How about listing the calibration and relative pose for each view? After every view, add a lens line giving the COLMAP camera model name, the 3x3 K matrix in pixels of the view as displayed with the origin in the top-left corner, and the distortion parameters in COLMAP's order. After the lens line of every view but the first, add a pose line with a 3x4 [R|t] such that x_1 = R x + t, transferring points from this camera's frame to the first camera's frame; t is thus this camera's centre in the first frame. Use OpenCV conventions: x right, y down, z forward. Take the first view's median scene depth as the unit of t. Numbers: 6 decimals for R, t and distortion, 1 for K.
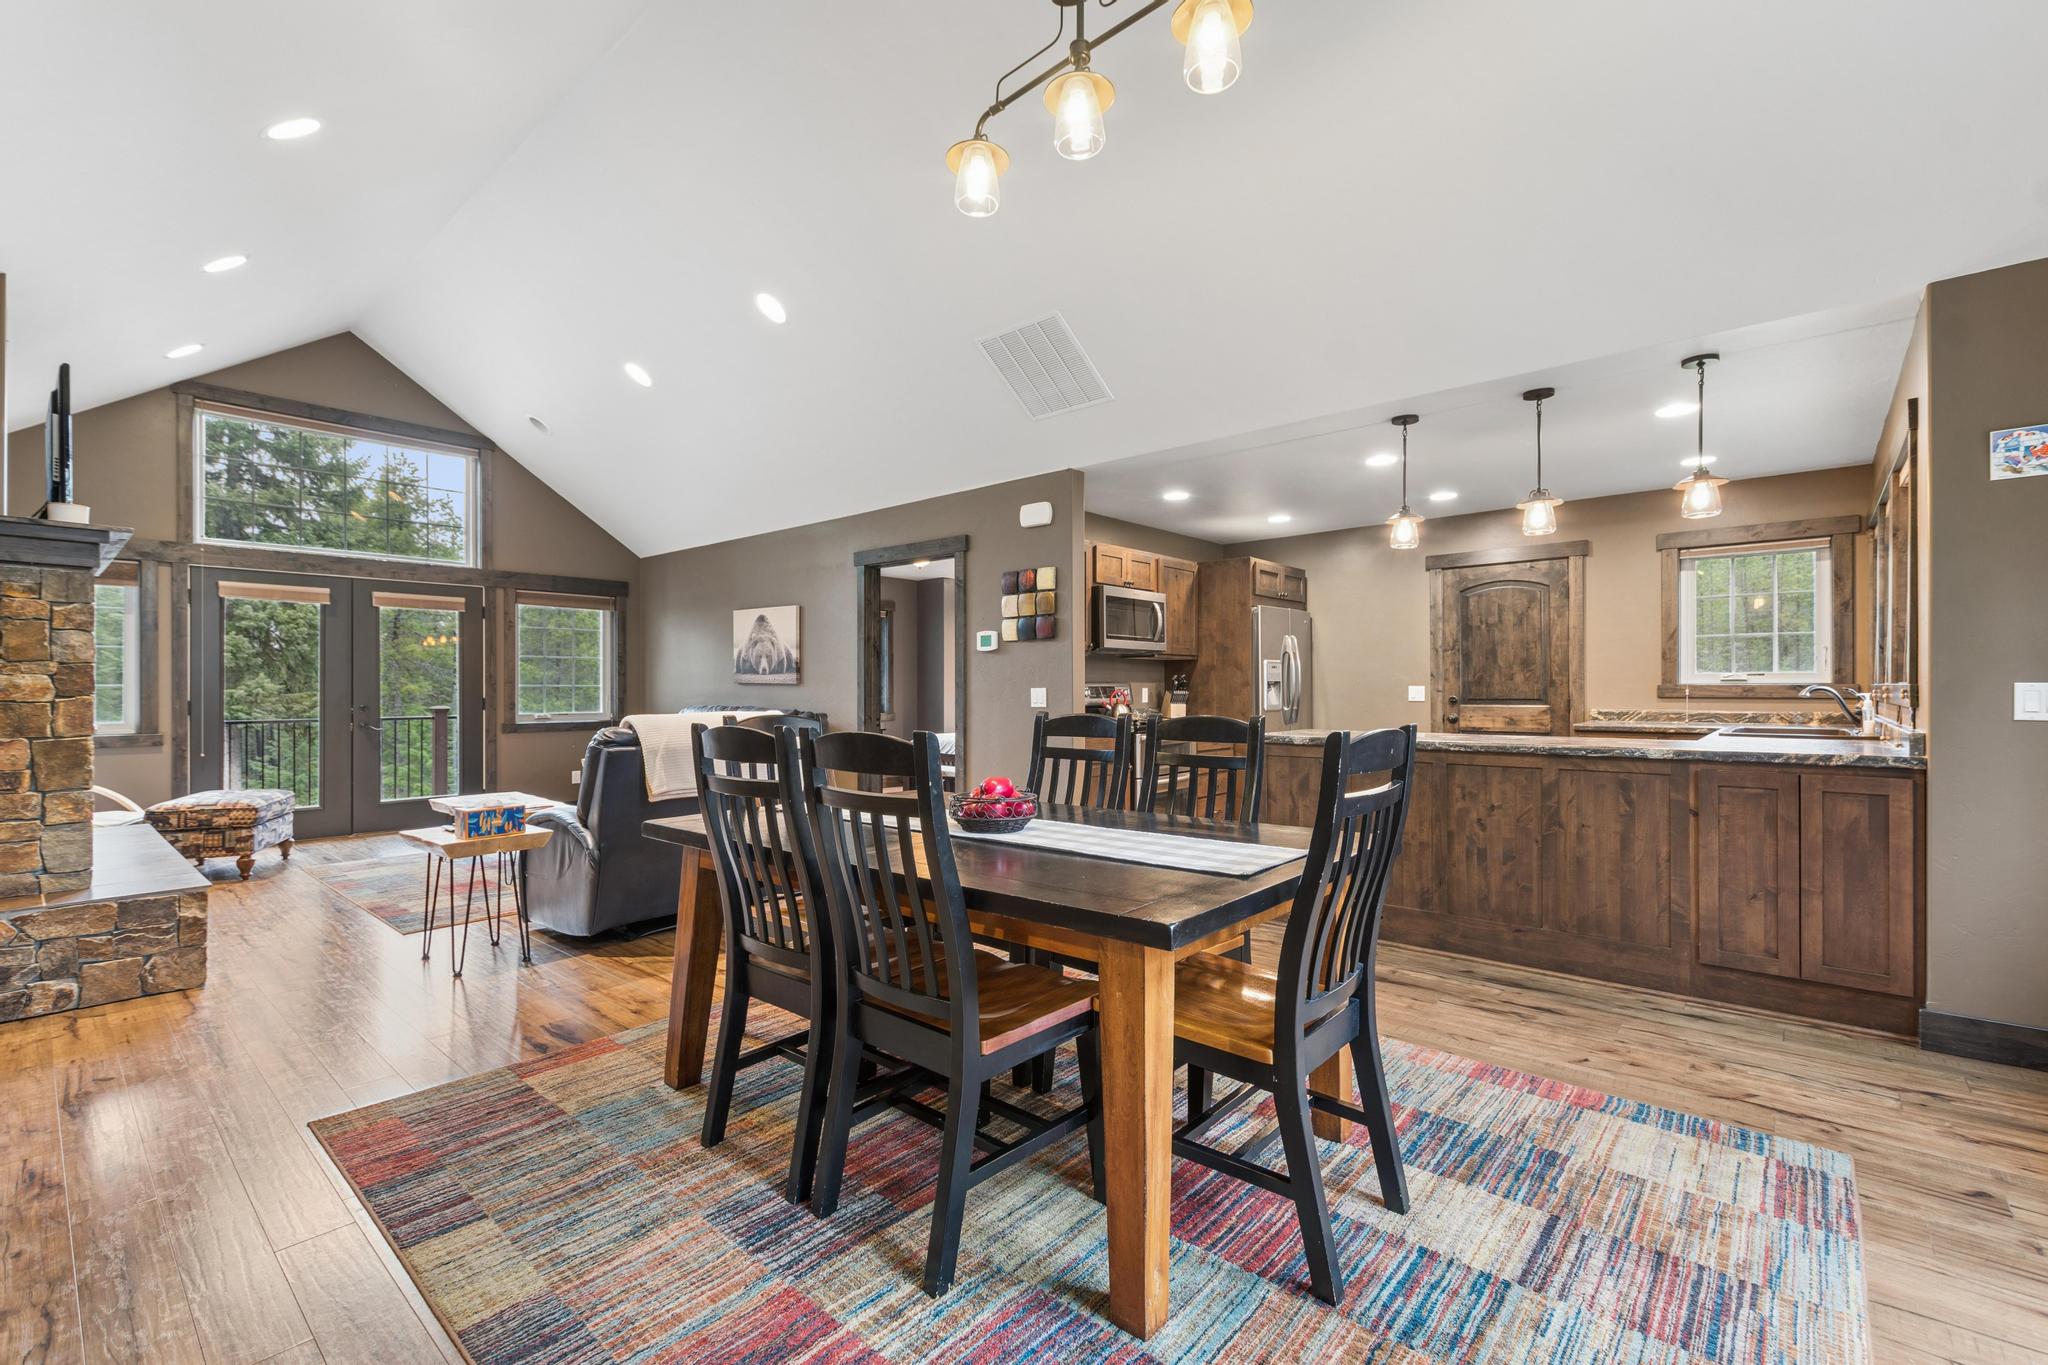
lens RADIAL K [[888.3, 0, 1036.8], [0, 888.3, 686.2], [0, 0, 1]] dist [0.000863, 0.000400]
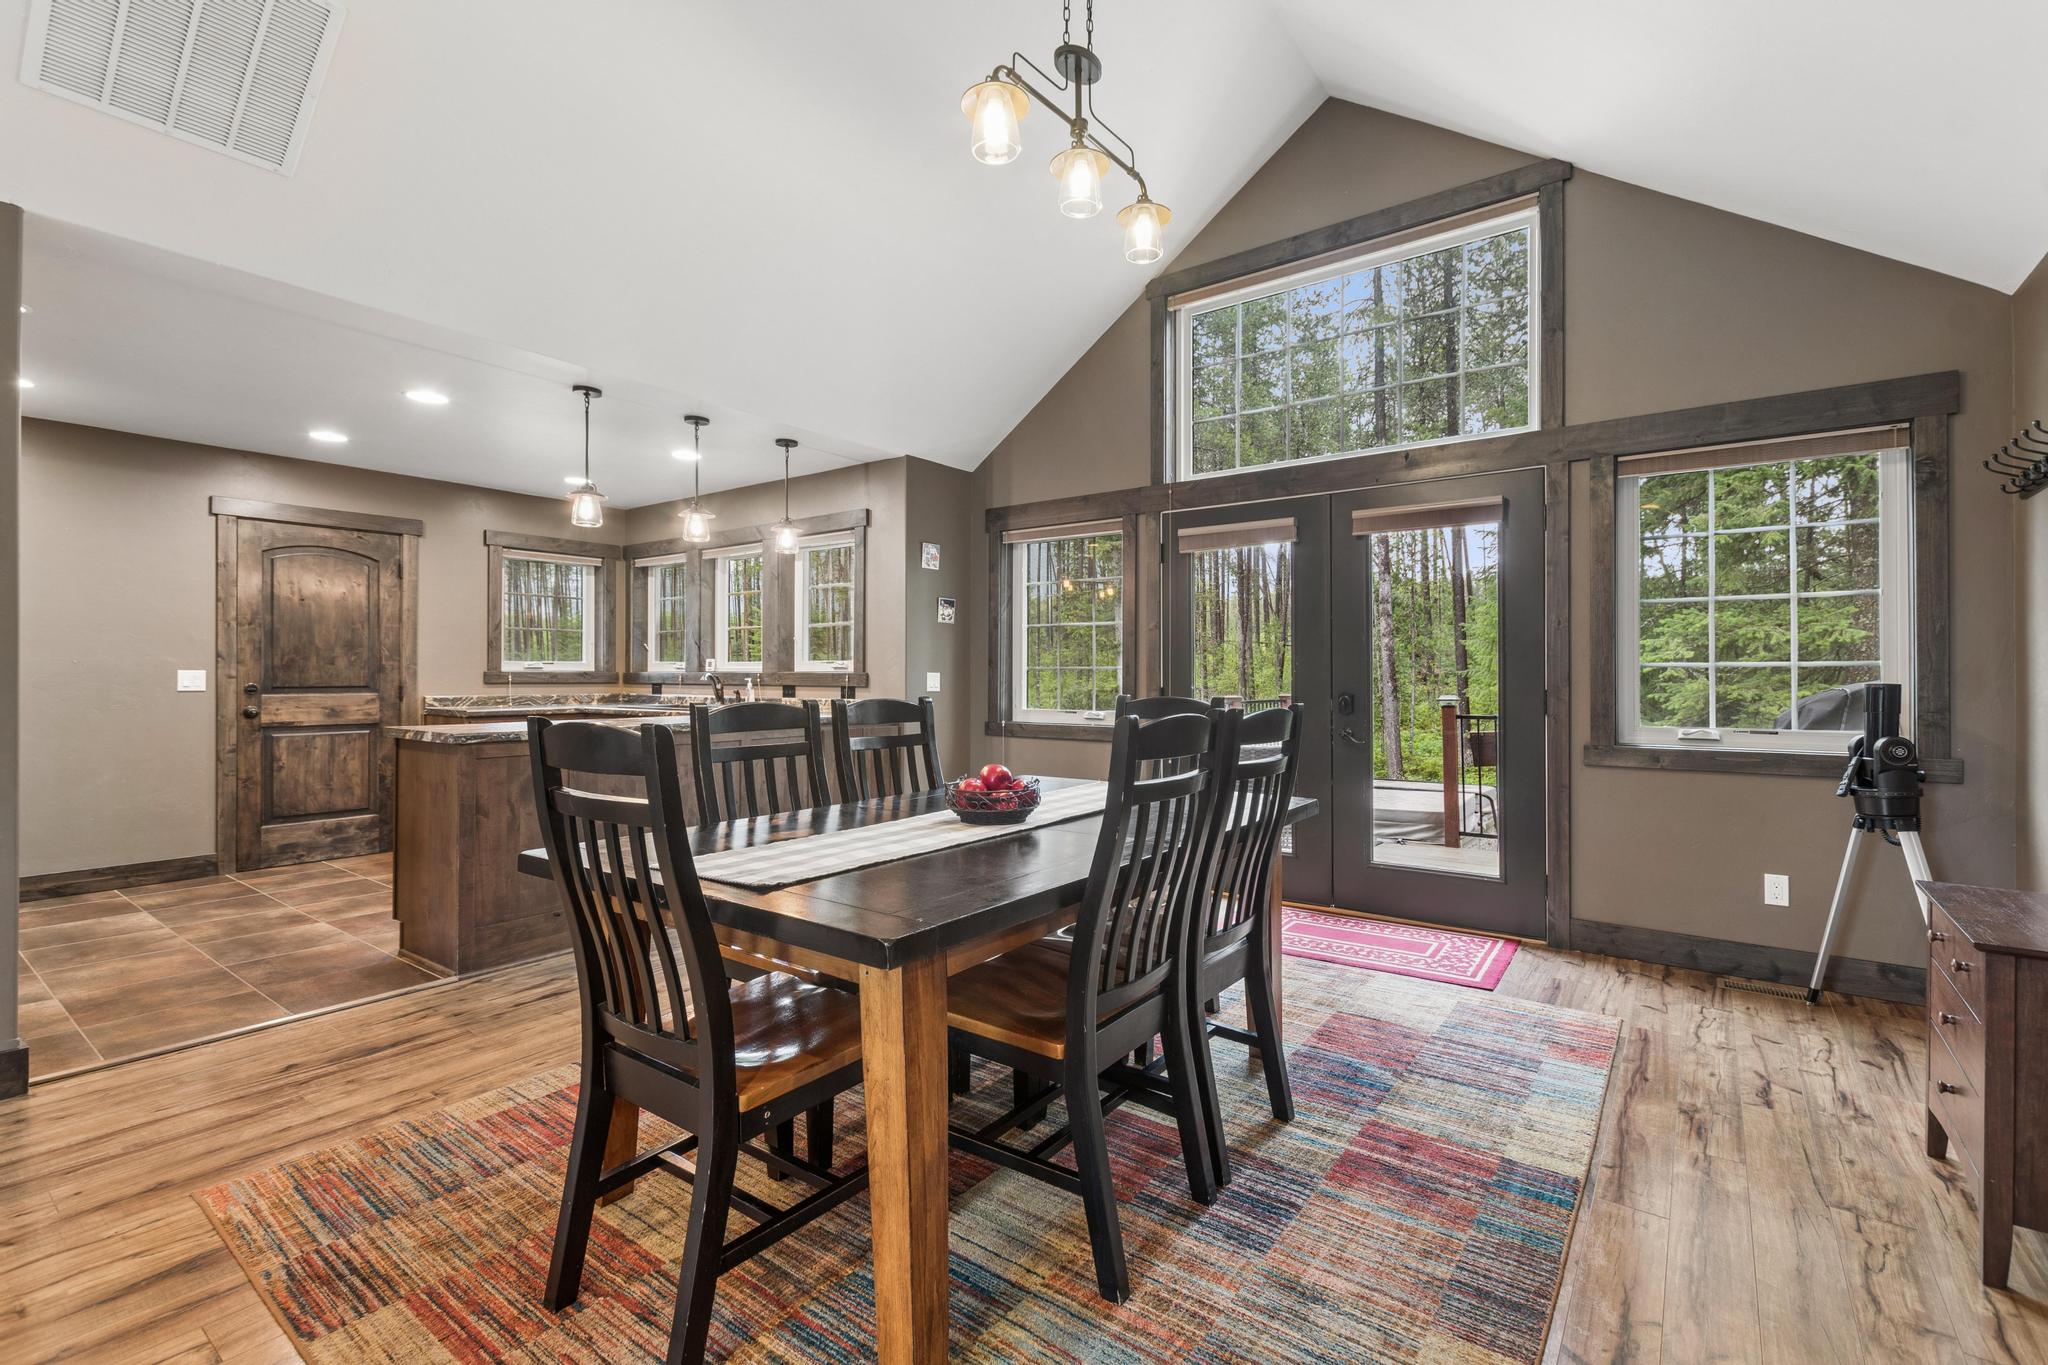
lens RADIAL K [[888.3, 0, 1034.3], [0, 888.3, 675.1], [0, 0, 1]] dist [0.000863, 0.000400]
pose [[-0.076484, 0.002800, 0.997067, -0.393840], [-0.005093, 0.999982, -0.003199, 0.002833], [-0.997058, -0.005322, -0.076468, 0.407620]]
